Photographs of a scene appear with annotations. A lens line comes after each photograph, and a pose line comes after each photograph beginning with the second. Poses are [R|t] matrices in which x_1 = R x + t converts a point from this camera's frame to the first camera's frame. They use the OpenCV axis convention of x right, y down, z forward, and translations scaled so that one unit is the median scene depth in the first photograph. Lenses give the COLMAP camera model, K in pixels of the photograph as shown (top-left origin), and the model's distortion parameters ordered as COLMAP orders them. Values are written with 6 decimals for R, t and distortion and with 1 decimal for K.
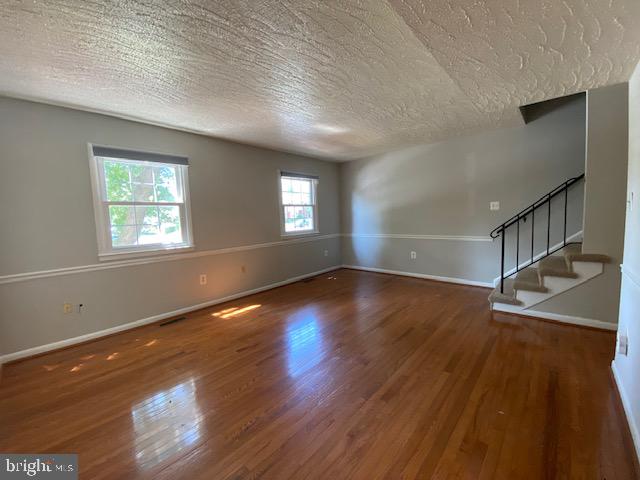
lens RADIAL K [[261.8, 0, 315.7], [0, 261.8, 240.9], [0, 0, 1]] dist [0.010301, -0.014178]
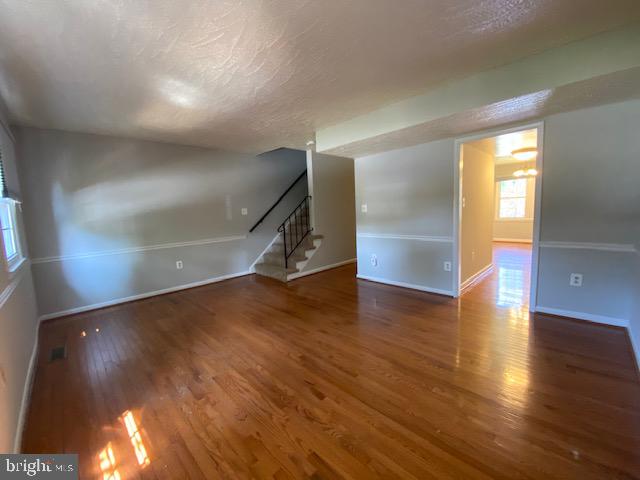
lens RADIAL K [[261.8, 0, 325.4], [0, 261.8, 239.7], [0, 0, 1]] dist [0.010301, -0.014178]
pose [[0.010550, -0.075663, 0.997078, -0.751929], [0.138080, 0.987691, 0.073490, -0.042353], [-0.990365, 0.136901, 0.020867, 0.705353]]
